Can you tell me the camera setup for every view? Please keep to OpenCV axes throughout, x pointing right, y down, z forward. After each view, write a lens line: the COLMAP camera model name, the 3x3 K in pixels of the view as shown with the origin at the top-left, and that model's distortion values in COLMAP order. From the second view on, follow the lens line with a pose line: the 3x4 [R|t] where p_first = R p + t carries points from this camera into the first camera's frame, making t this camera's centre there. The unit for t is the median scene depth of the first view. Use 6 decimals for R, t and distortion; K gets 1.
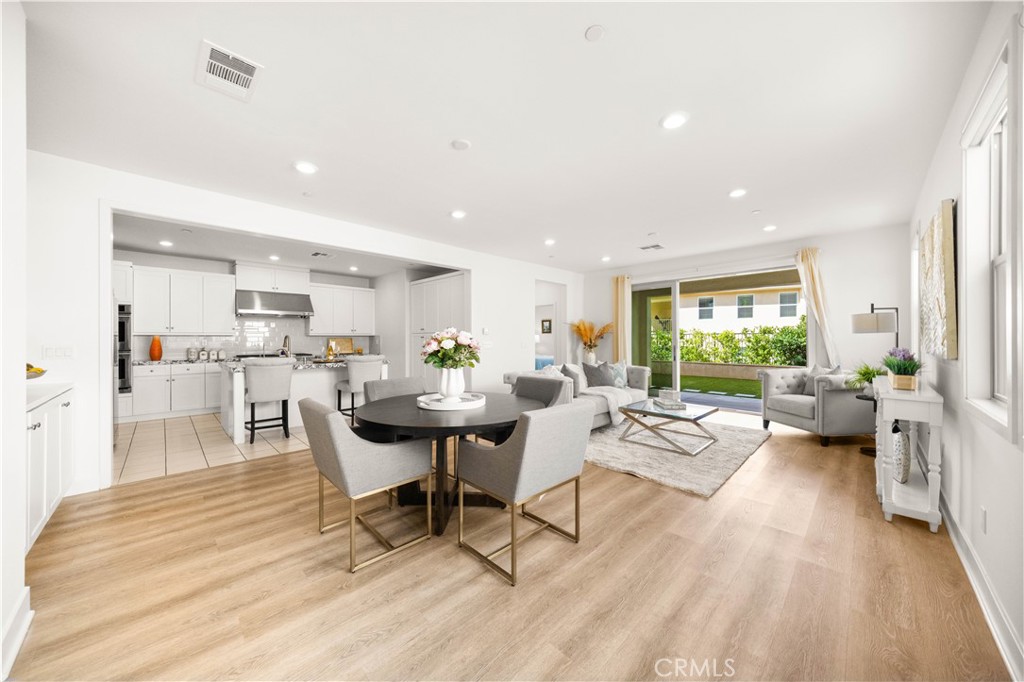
lens RADIAL K [[346.6, 0, 517.4], [0, 346.6, 338.3], [0, 0, 1]] dist [-0.000047, -0.000093]
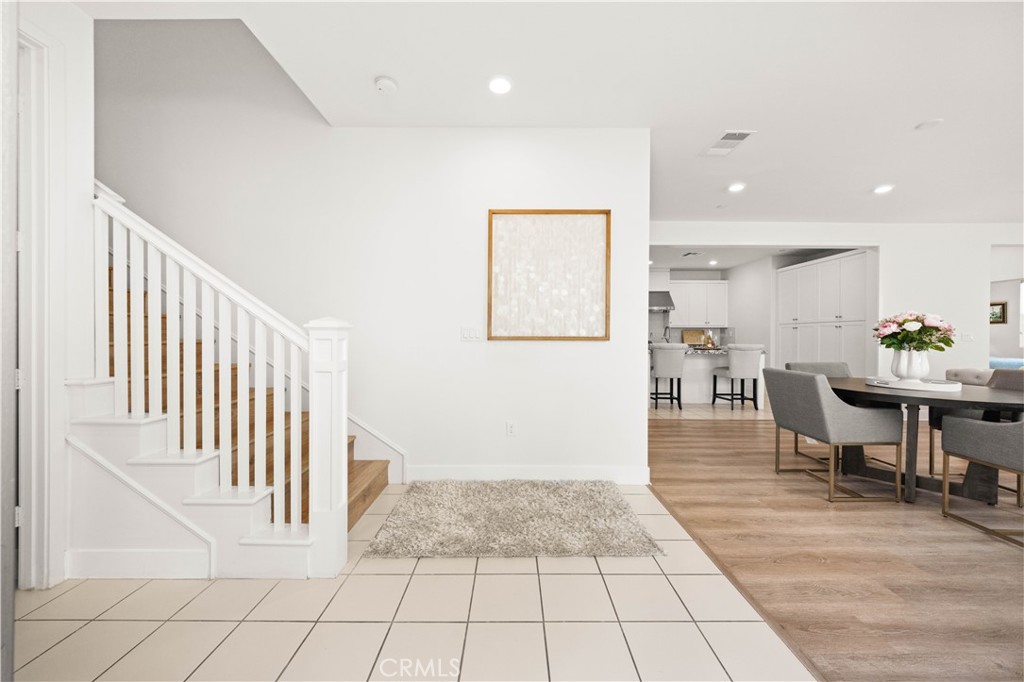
lens RADIAL K [[378.1, 0, 514.8], [0, 378.1, 338.8], [0, 0, 1]] dist [-0.013829, 0.000297]
pose [[0.701100, 0.010627, -0.712983, -0.137768], [-0.004236, 0.999933, 0.010739, 0.027040], [0.713050, -0.004508, 0.701099, -0.346097]]
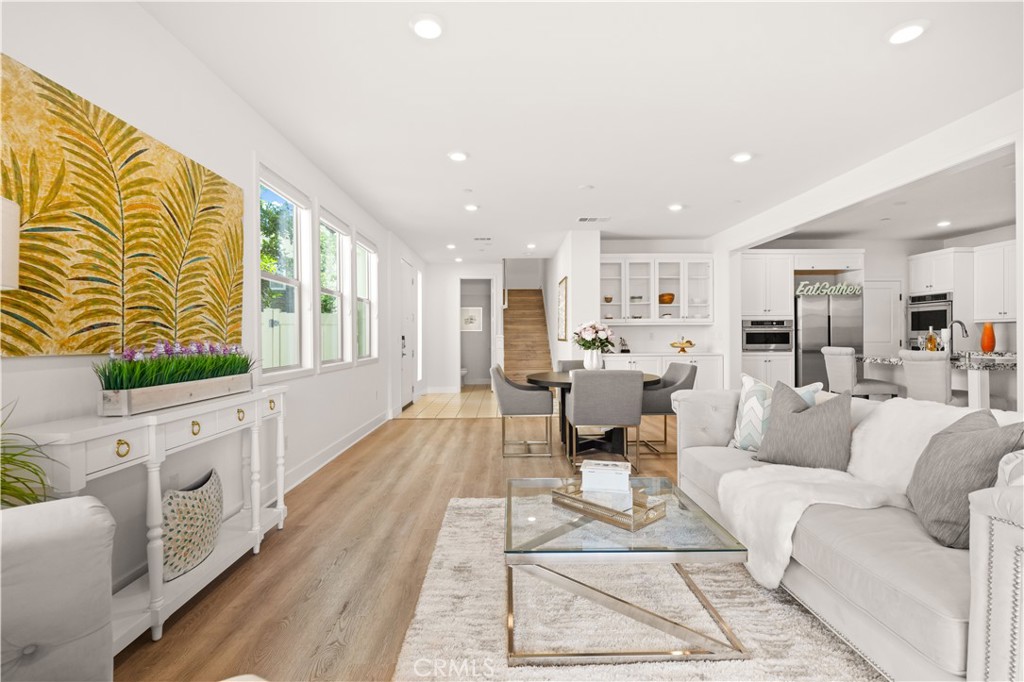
lens RADIAL K [[478.2, 0, 512.0], [0, 478.2, 341.0], [0, 0, 1]] dist [-0.000379, -0.000273]
pose [[-0.700096, 0.014663, -0.713898, 0.824725], [0.009762, 0.999892, 0.010963, 0.016501], [0.713982, 0.000706, -0.700164, 1.258135]]
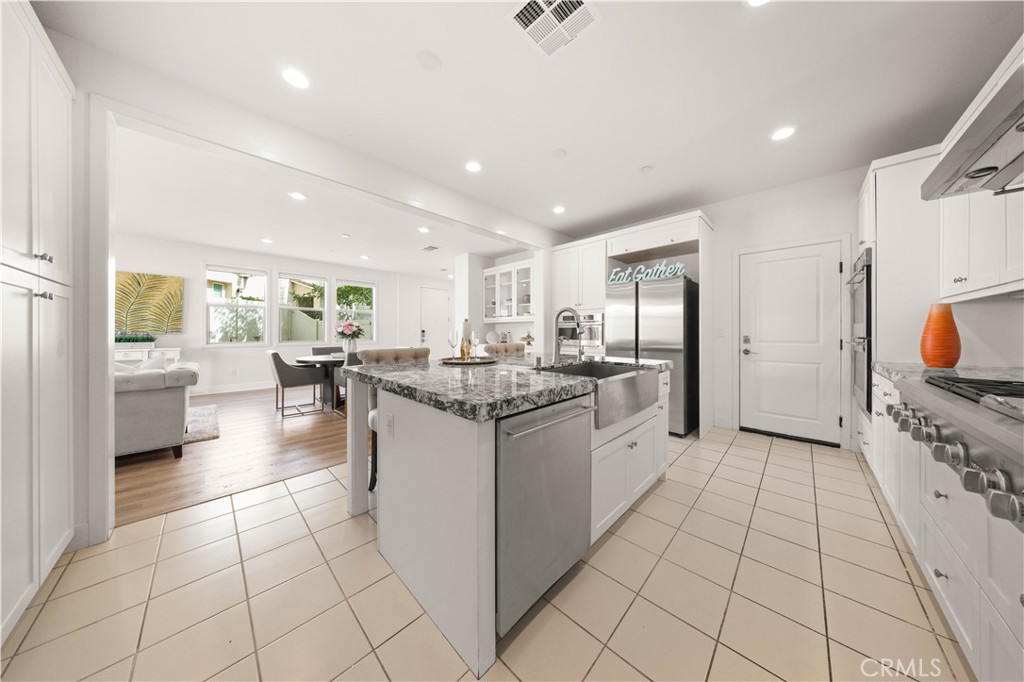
lens RADIAL K [[296.0, 0, 516.3], [0, 296.0, 333.2], [0, 0, 1]] dist [-0.007639, 0.000081]
pose [[-0.999962, 0.002951, -0.008200, -0.717219], [0.002931, 0.999993, 0.002509, 0.028593], [0.008207, 0.002485, -0.999963, 1.688290]]
